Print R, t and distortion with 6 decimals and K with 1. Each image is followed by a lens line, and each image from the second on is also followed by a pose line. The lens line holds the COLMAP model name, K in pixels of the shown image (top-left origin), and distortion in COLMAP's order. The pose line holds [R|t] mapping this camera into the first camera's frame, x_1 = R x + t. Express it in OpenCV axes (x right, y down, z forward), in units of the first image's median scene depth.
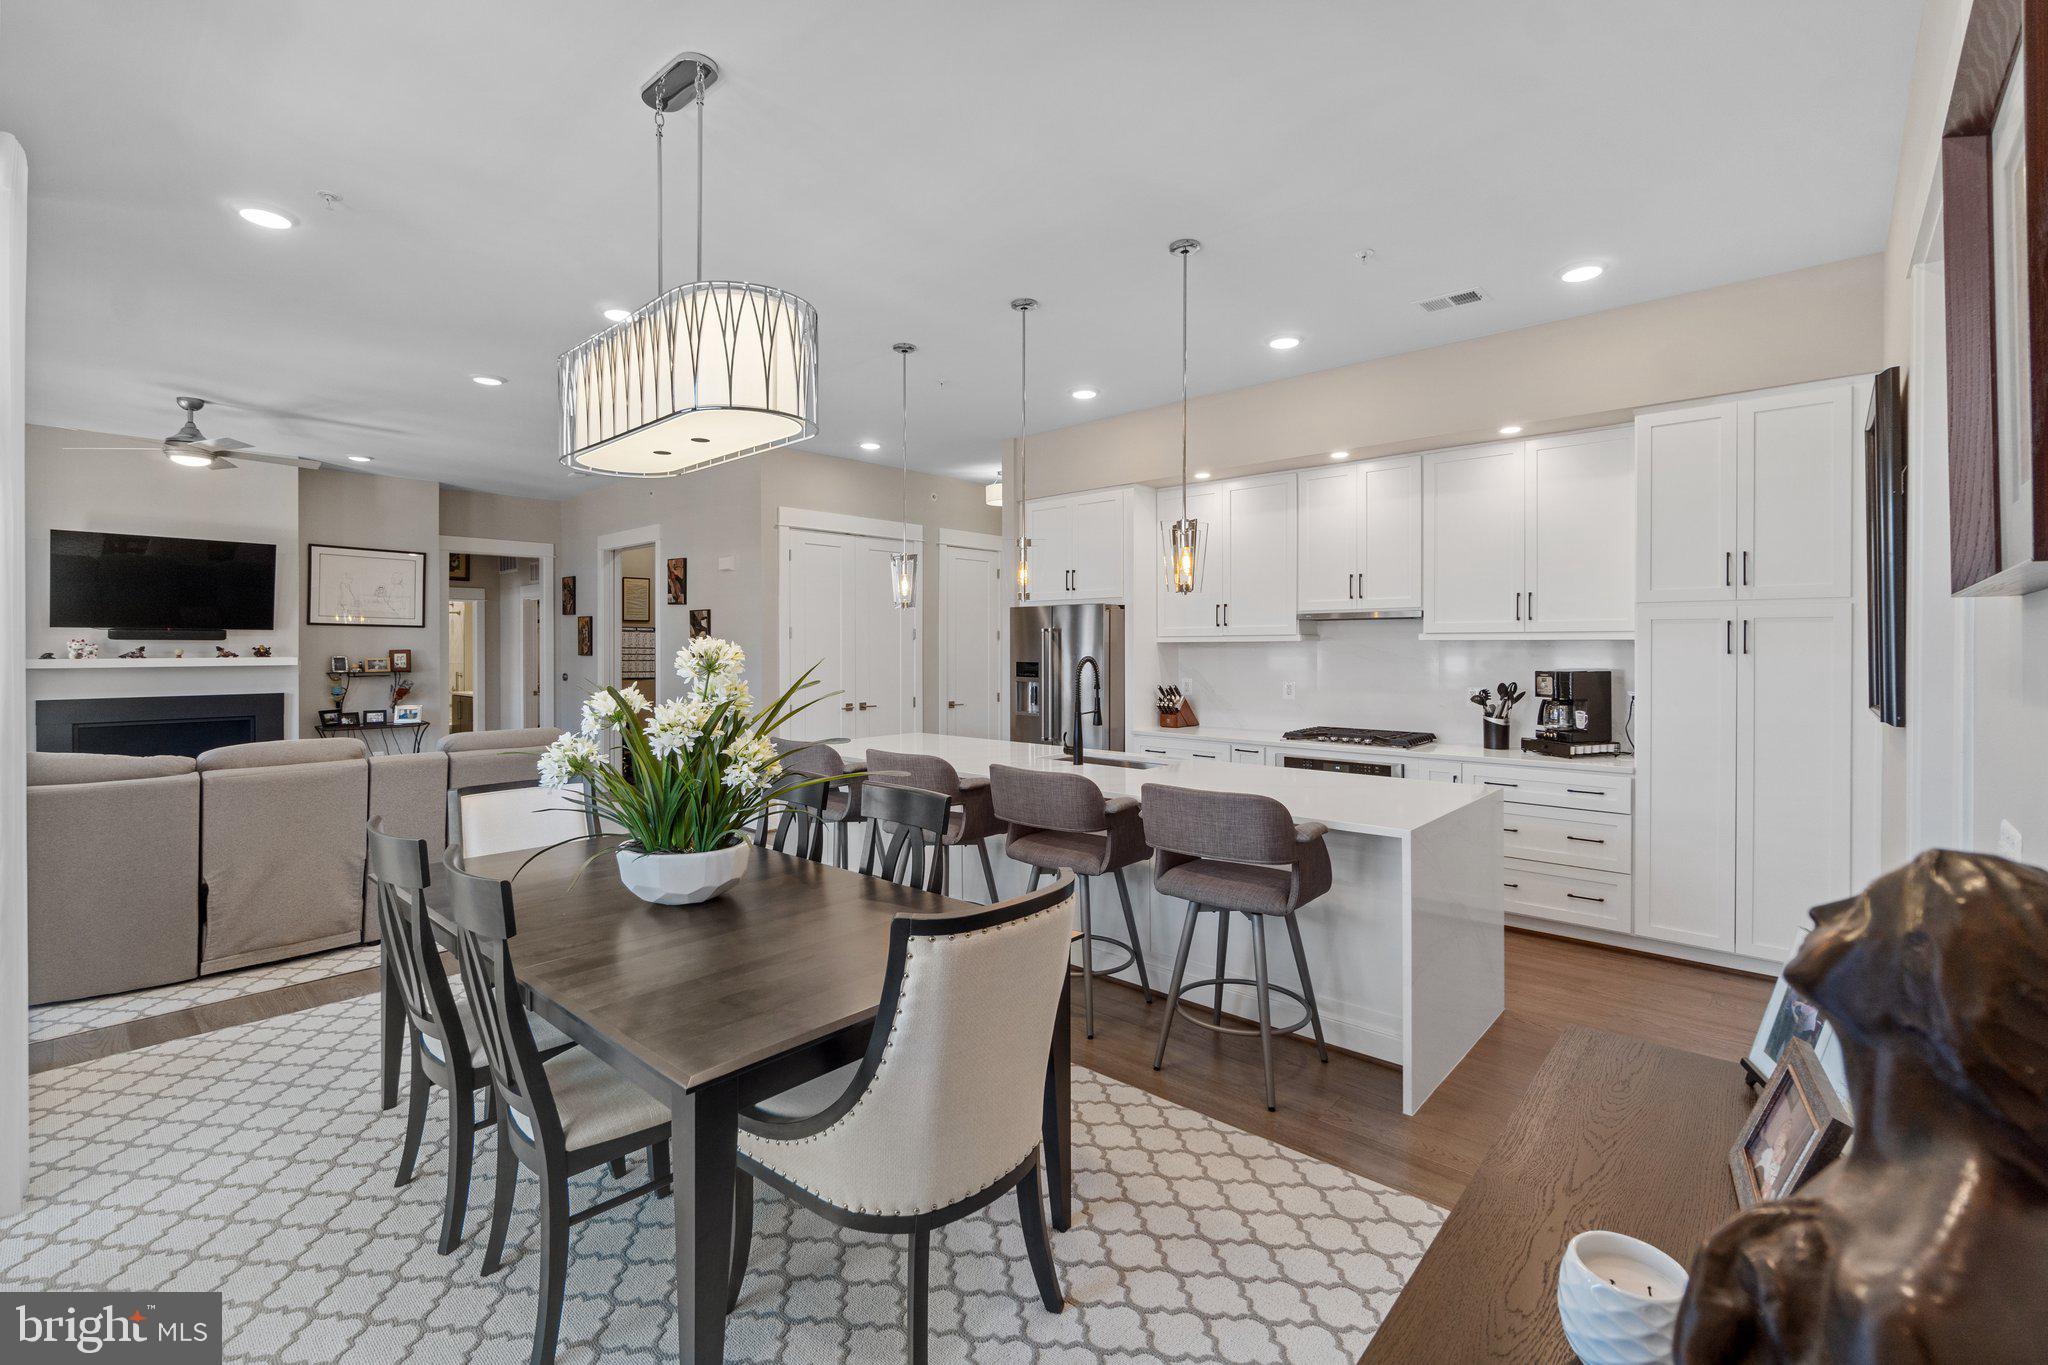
lens RADIAL K [[880.0, 0, 1027.7], [0, 880.0, 649.3], [0, 0, 1]] dist [-0.000759, 0.000017]
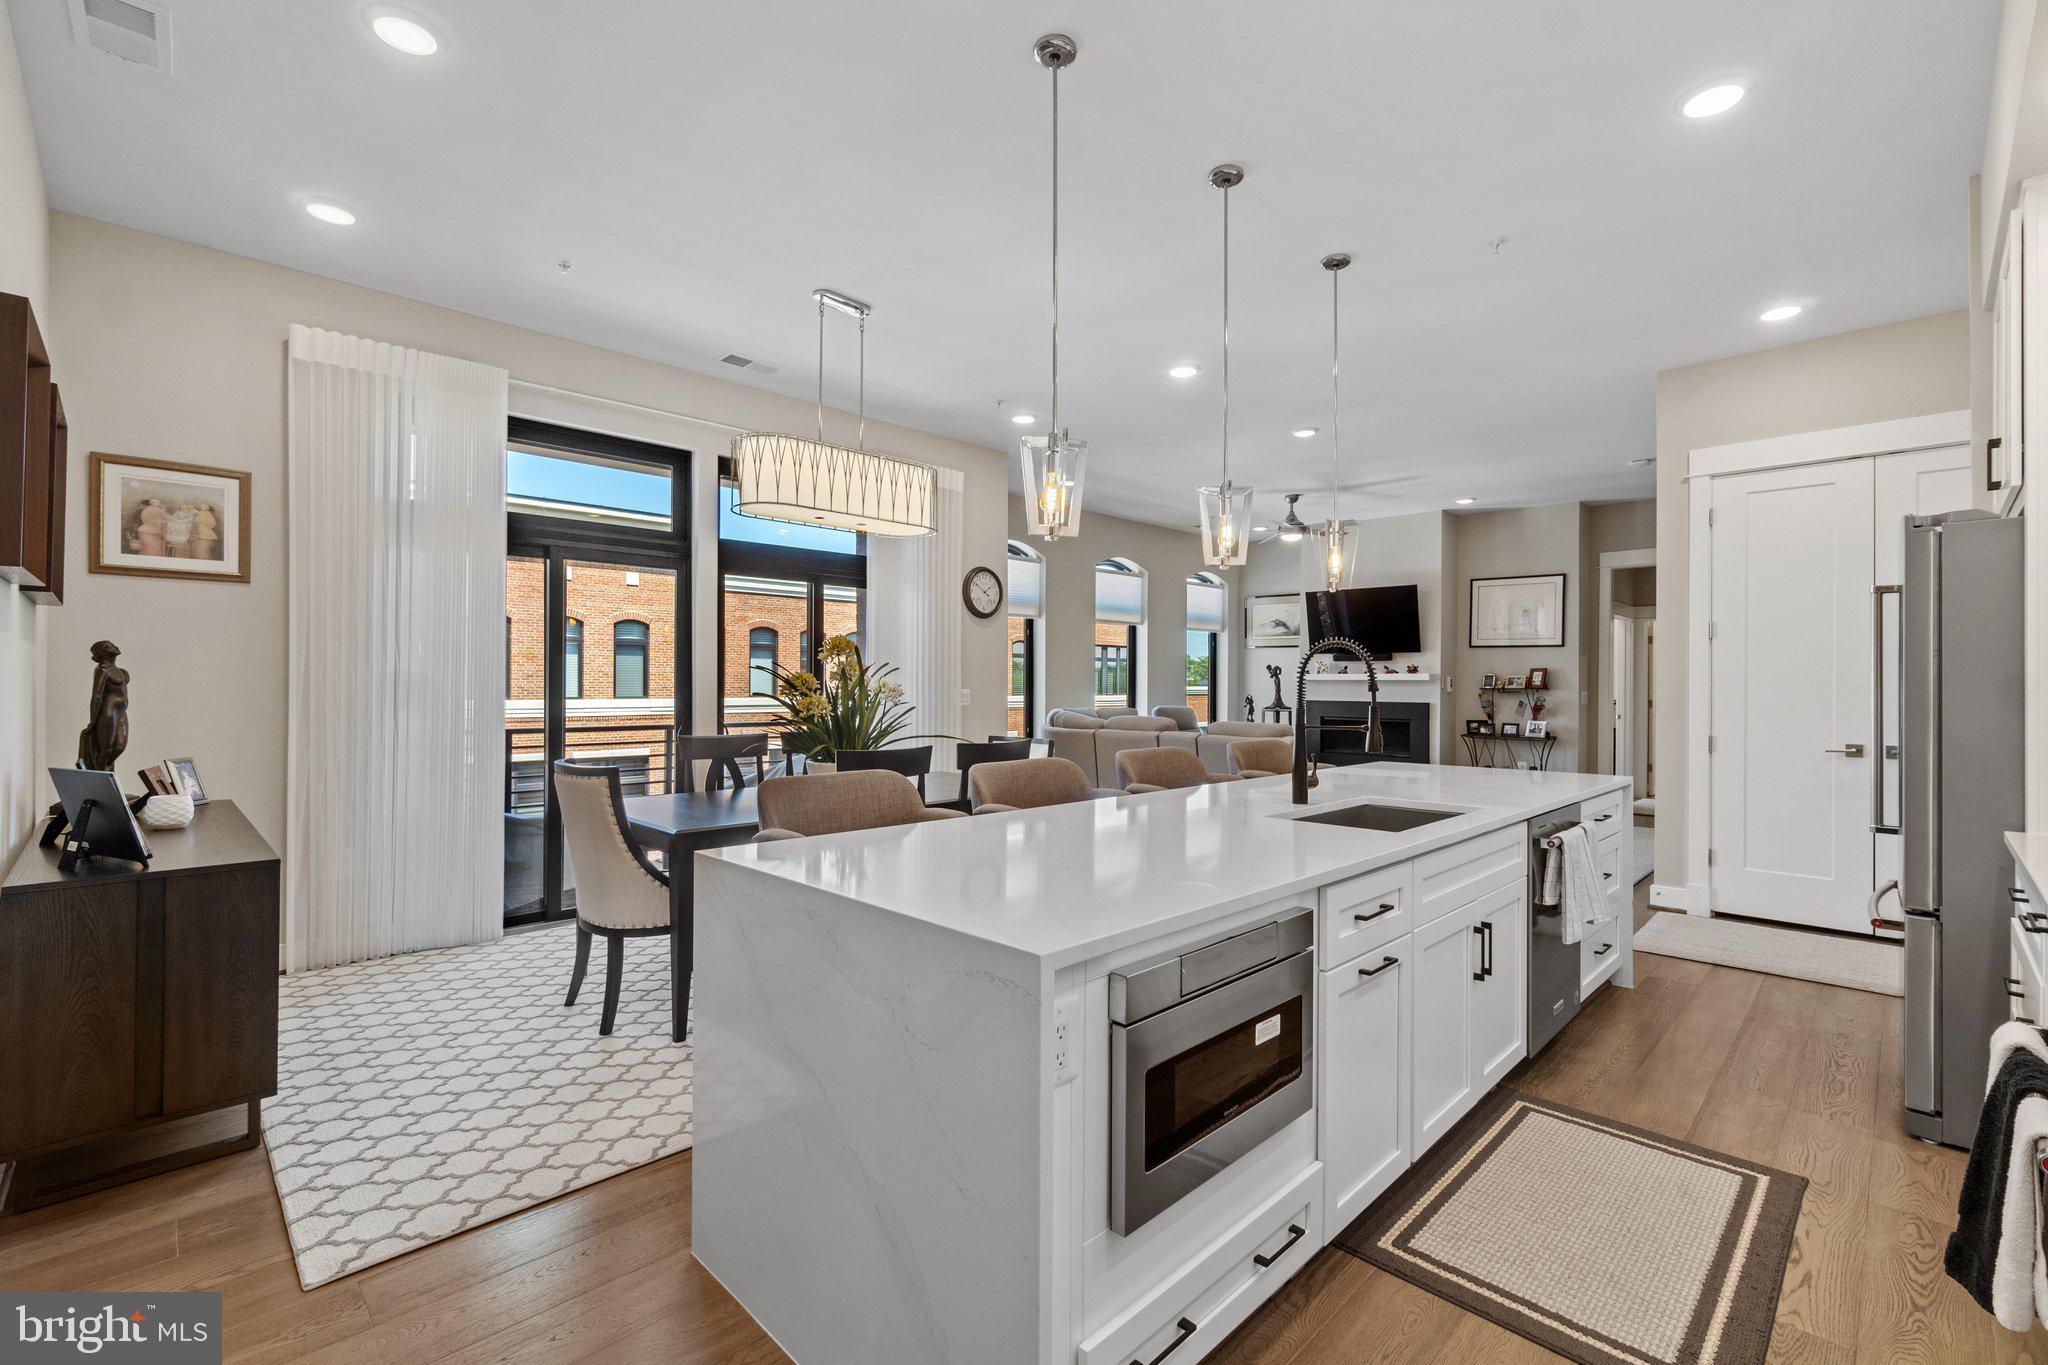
lens RADIAL K [[885.5, 0, 1028.5], [0, 885.5, 684.3], [0, 0, 1]] dist [-0.001081, 0.000611]
pose [[-0.054045, 0.002931, -0.998534, 0.585992], [-0.009285, 0.999951, 0.003438, 0.033057], [0.998495, 0.009457, -0.054015, 0.674219]]
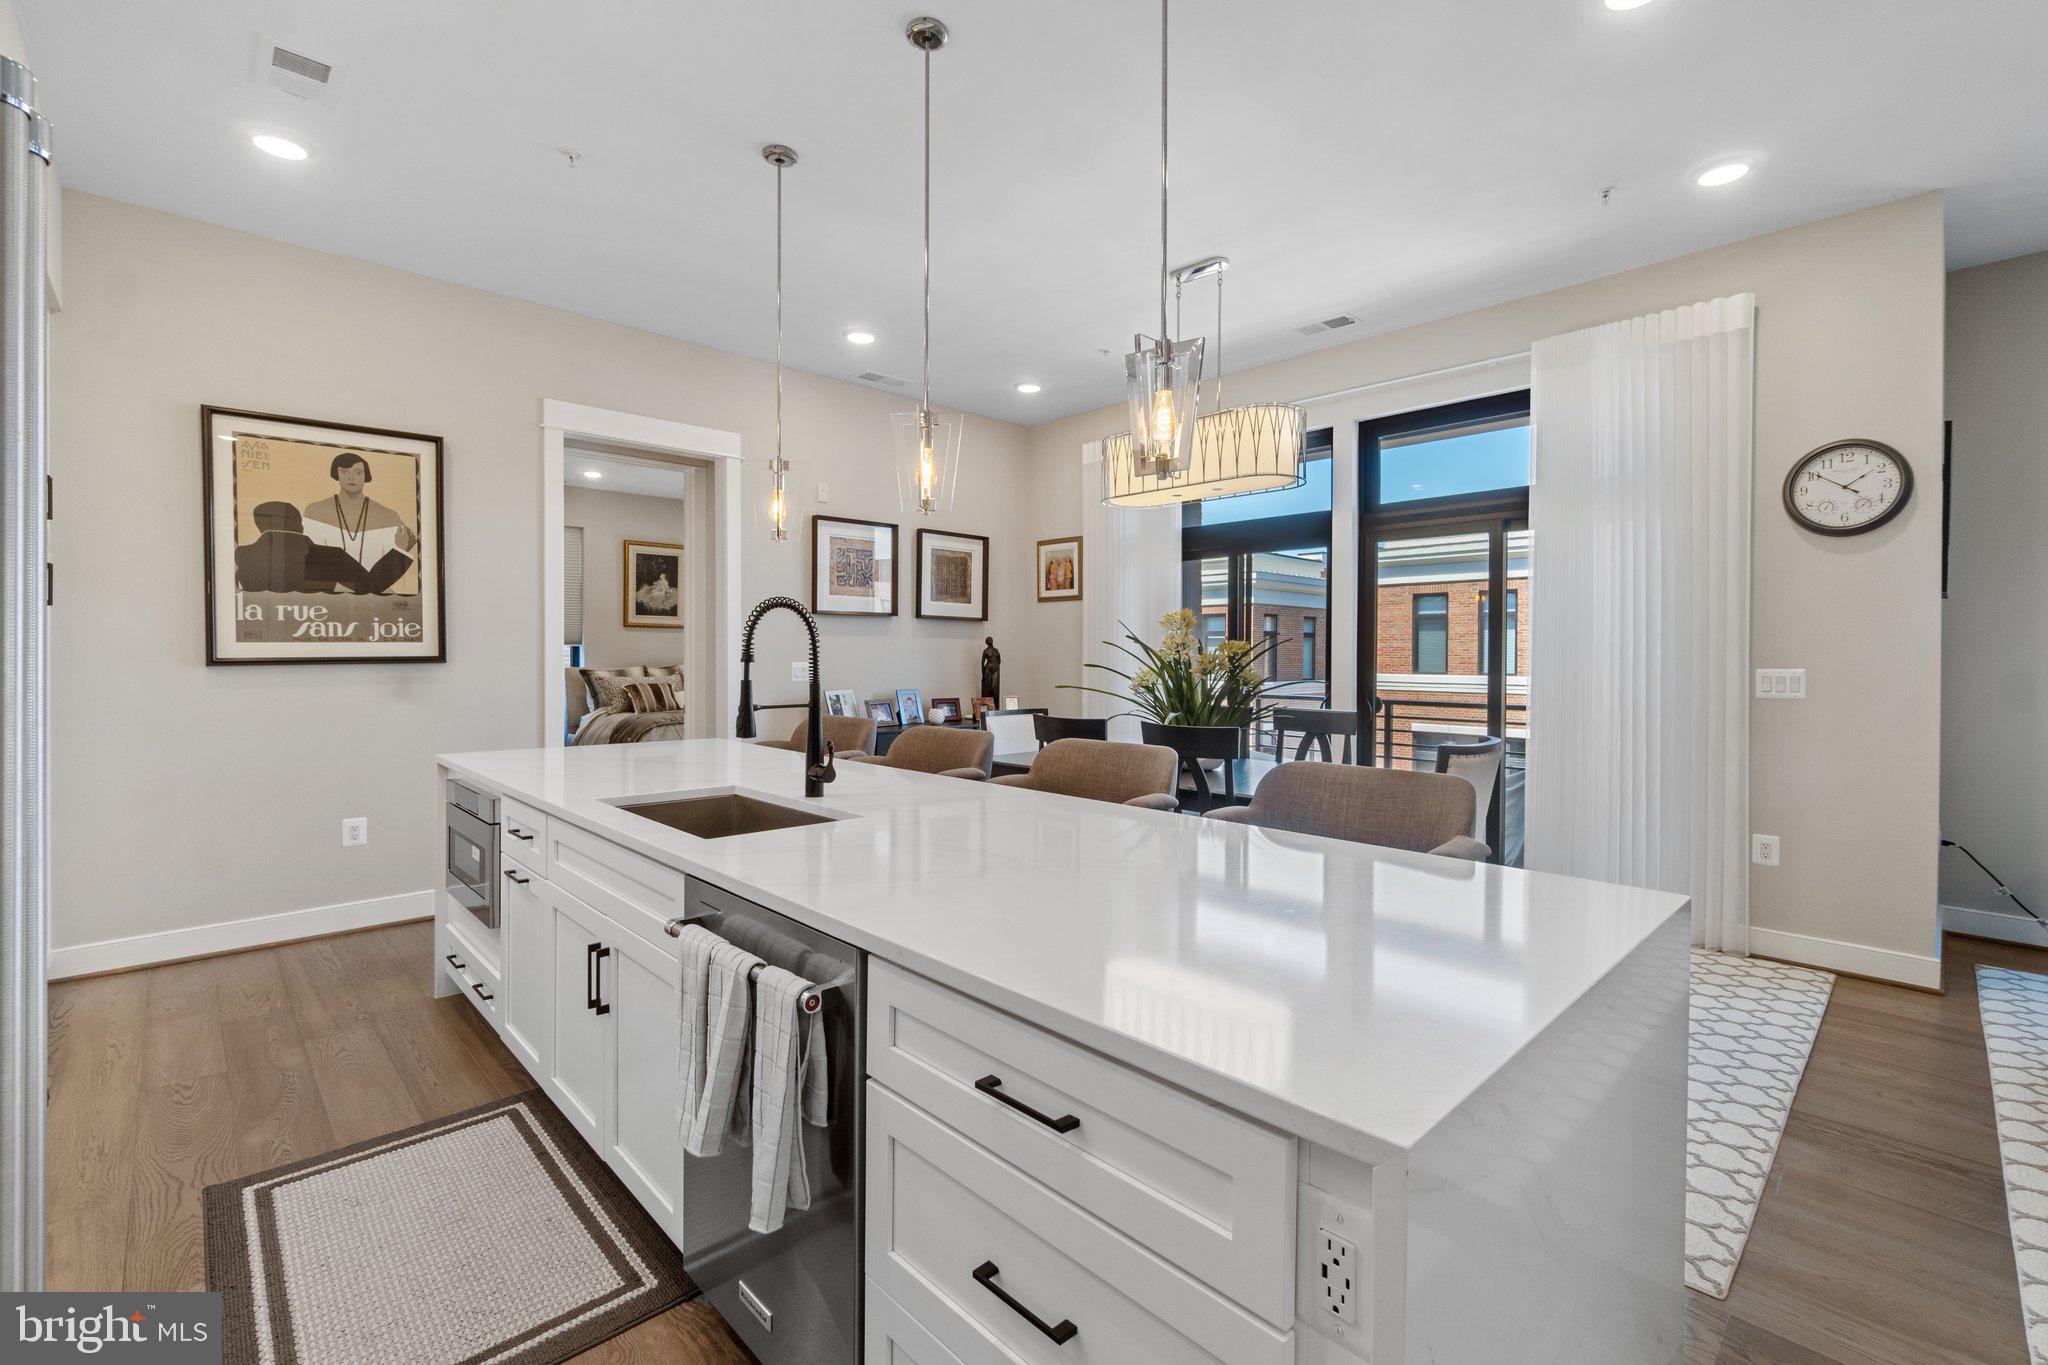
lens RADIAL K [[888.8, 0, 1025.4], [0, 888.8, 657.3], [0, 0, 1]] dist [0.000166, 0.000312]
pose [[-0.997042, -0.001672, 0.076835, -0.098234], [-0.001159, 0.999977, 0.006719, 0.032390], [-0.076844, 0.006610, -0.997021, 1.250918]]
